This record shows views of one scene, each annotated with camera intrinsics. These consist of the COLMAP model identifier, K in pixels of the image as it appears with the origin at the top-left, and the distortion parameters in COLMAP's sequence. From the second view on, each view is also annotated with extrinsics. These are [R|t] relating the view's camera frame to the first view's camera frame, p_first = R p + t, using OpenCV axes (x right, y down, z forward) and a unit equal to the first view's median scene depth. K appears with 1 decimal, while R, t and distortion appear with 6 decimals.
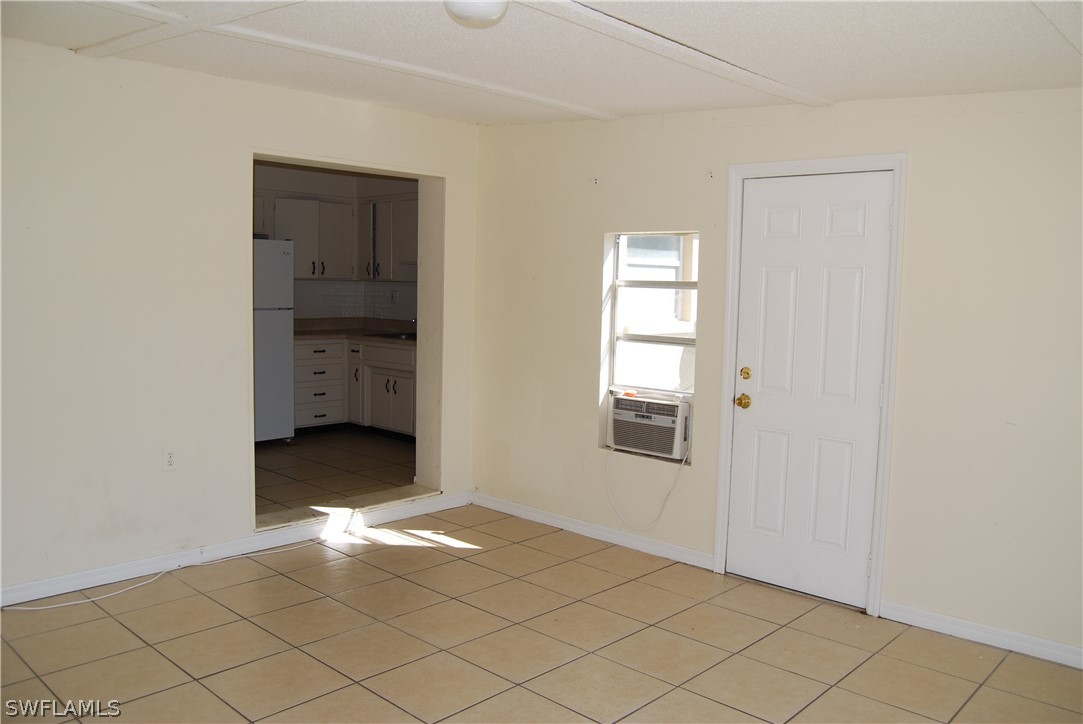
lens RADIAL K [[843.8, 0, 542.4], [0, 843.8, 365.5], [0, 0, 1]] dist [-0.048102, 0.009076]
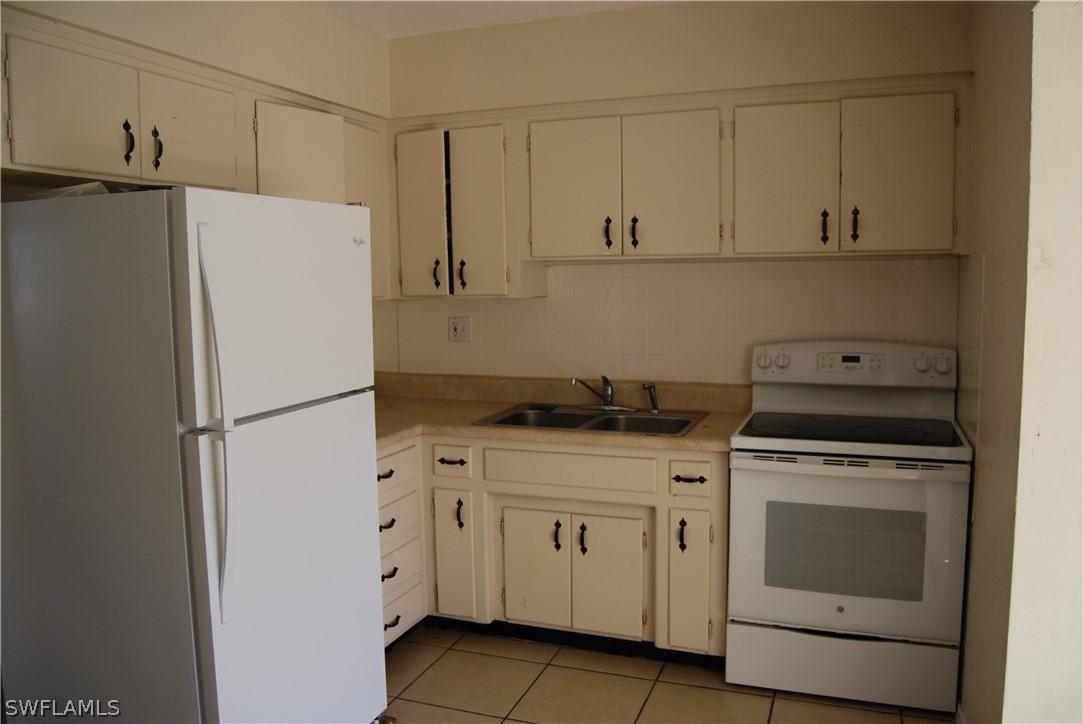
lens RADIAL K [[843.8, 0, 542.5], [0, 843.8, 359.9], [0, 0, 1]] dist [-0.048102, 0.009076]
pose [[0.922639, -0.070912, 0.379090, -0.343033], [0.066766, 0.997478, 0.024088, -0.077774], [-0.379842, 0.003086, 0.925046, 0.573913]]
